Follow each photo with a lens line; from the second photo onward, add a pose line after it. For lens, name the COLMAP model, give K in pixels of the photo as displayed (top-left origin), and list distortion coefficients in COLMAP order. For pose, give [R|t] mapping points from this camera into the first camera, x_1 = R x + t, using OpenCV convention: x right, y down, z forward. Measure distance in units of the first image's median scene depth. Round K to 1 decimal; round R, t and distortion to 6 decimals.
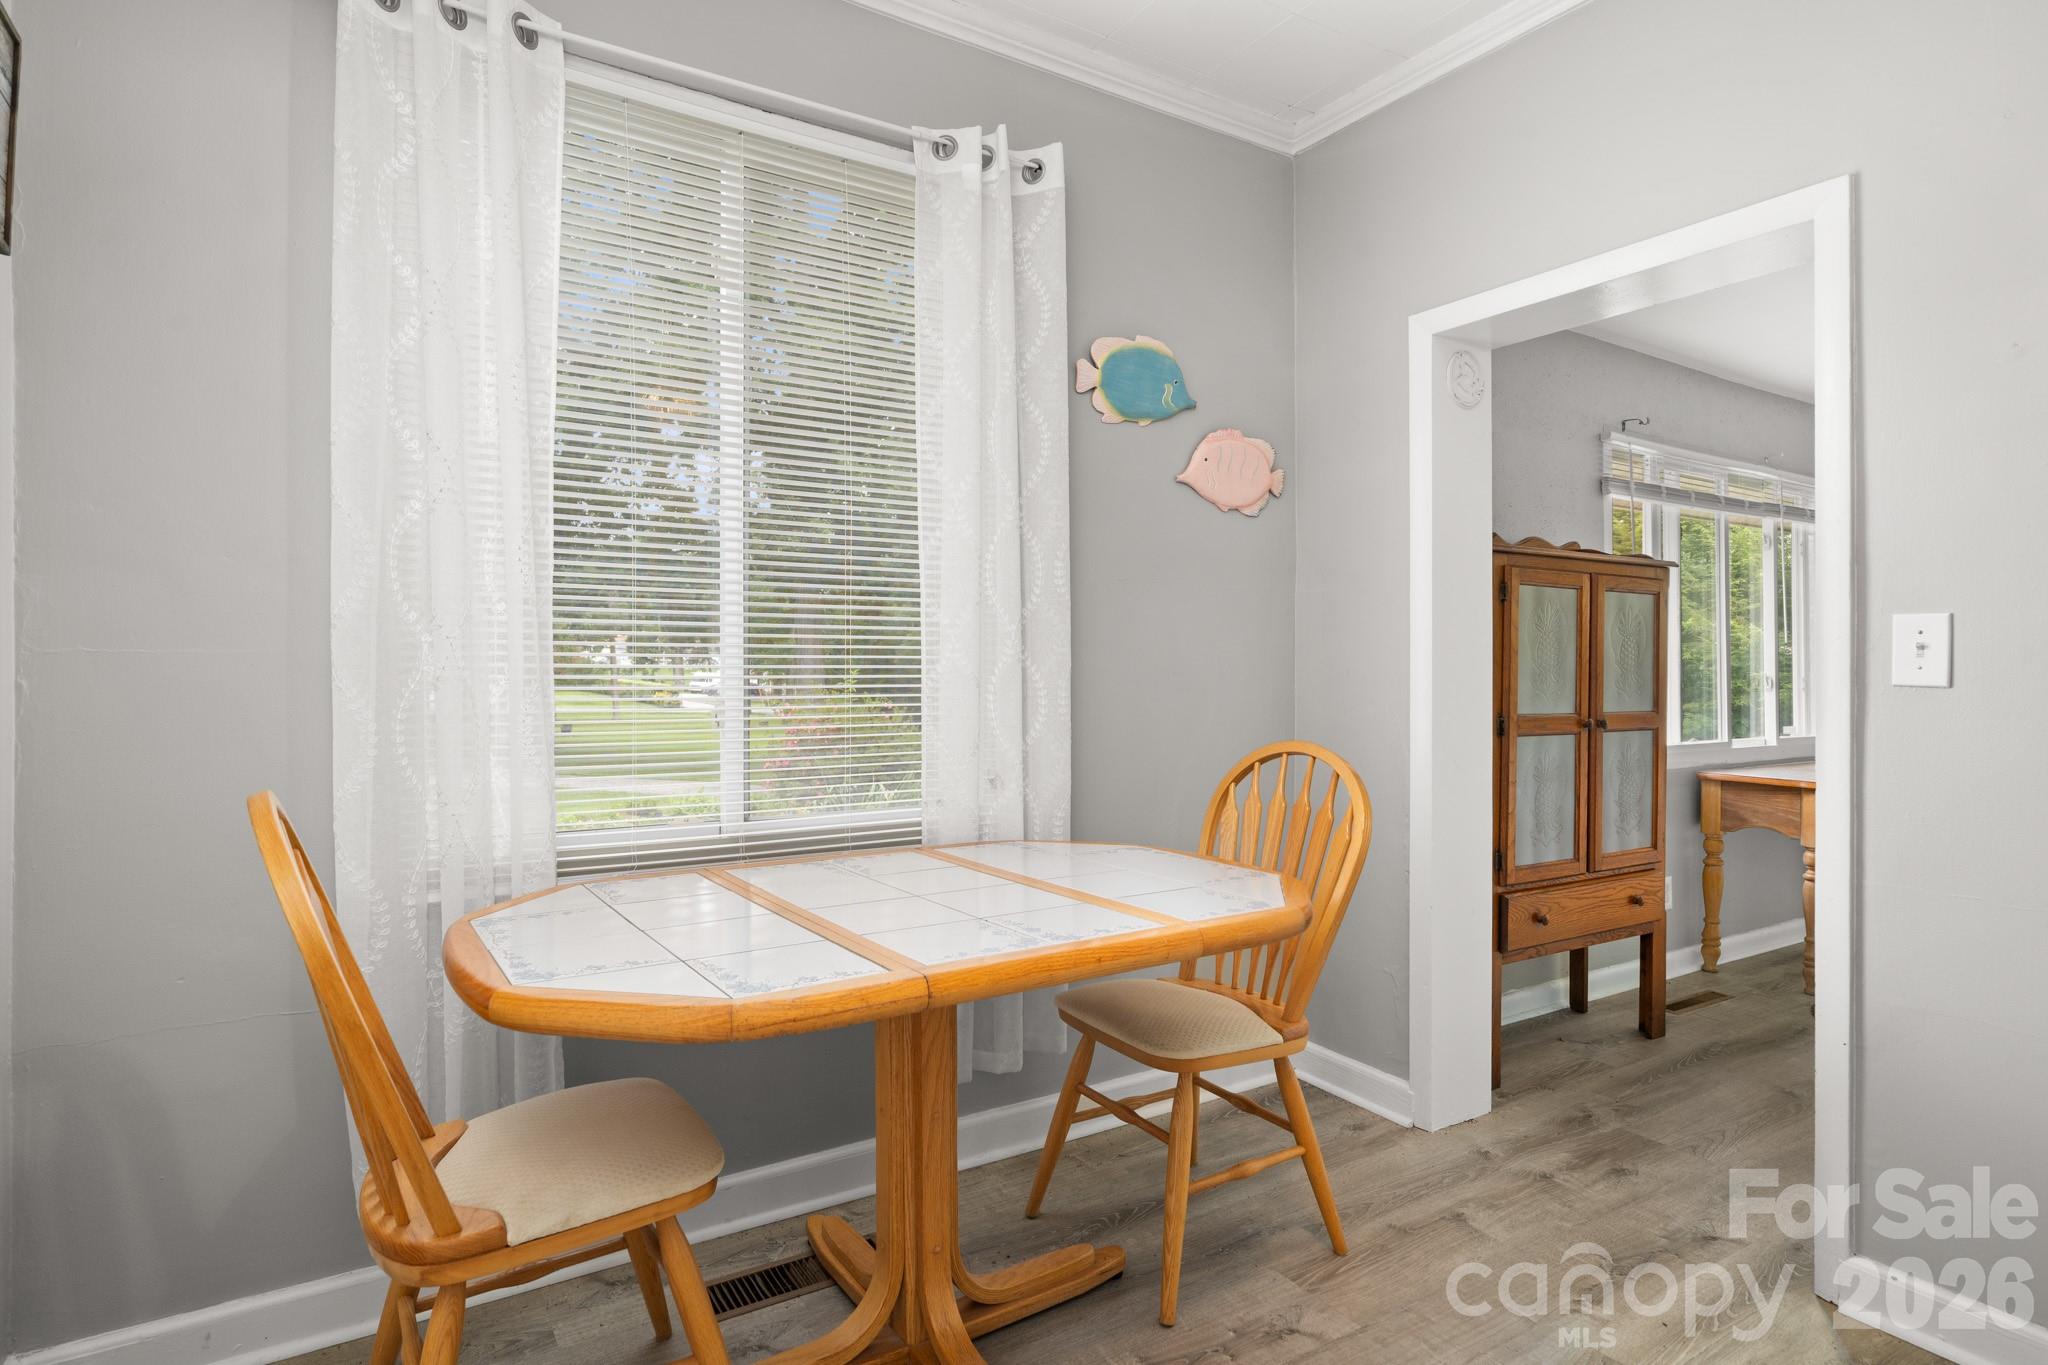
lens RADIAL K [[1096.4, 0, 1027.7], [0, 1096.4, 669.8], [0, 0, 1]] dist [0.008624, 0.001439]
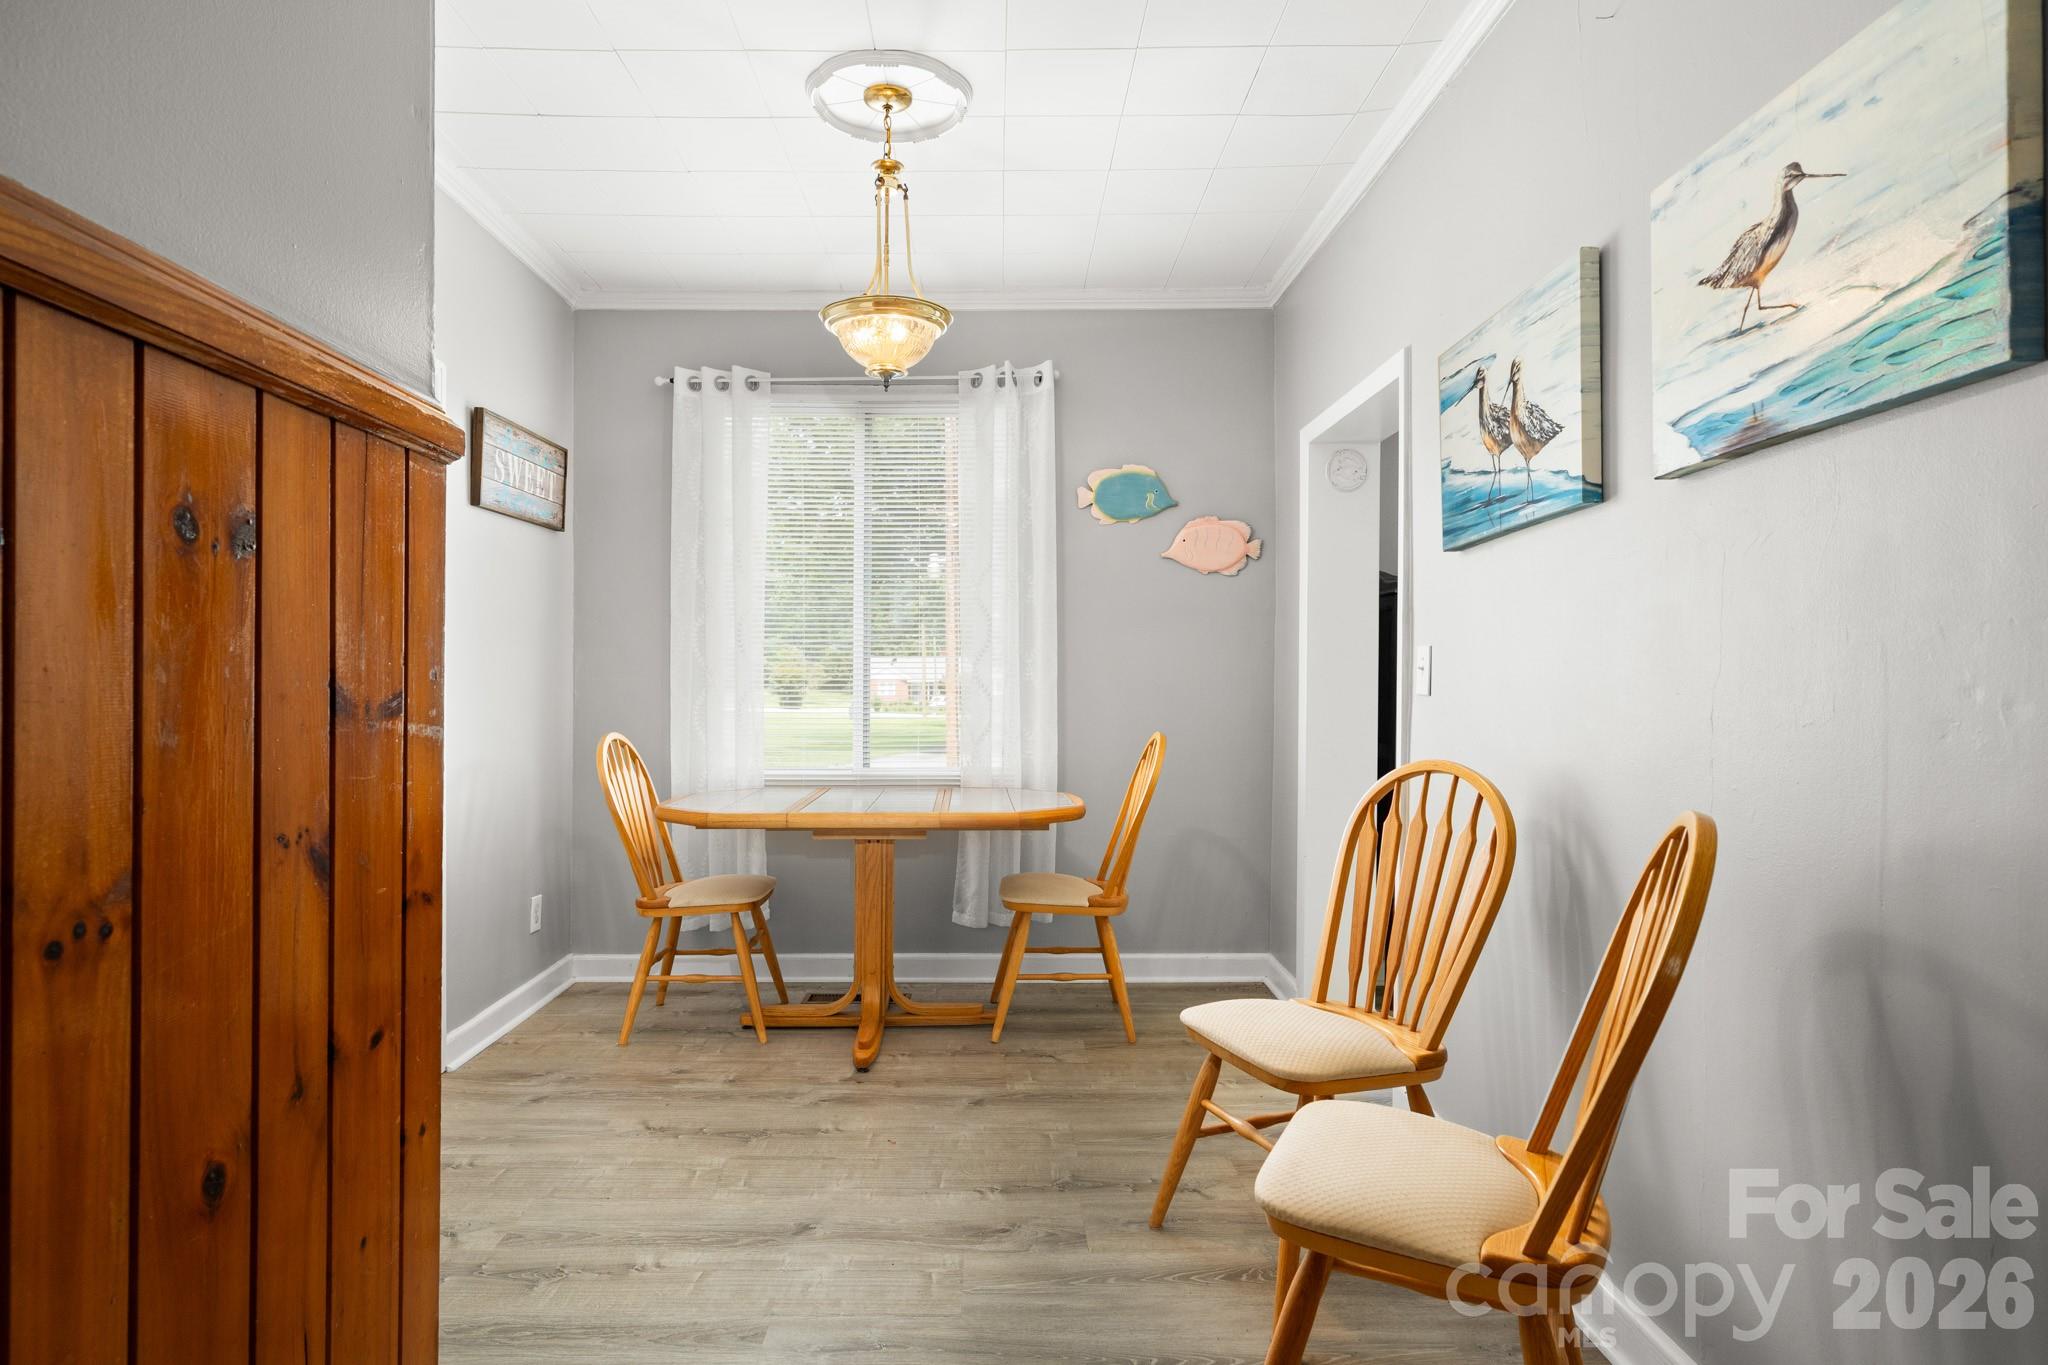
lens RADIAL K [[1096.4, 0, 1006.7], [0, 1096.4, 682.7], [0, 0, 1]] dist [0.008624, 0.001439]
pose [[0.843710, -0.003099, -0.536790, 0.773811], [0.004666, 0.999988, 0.001560, -0.006999], [0.536778, -0.003821, 0.843715, -0.366582]]
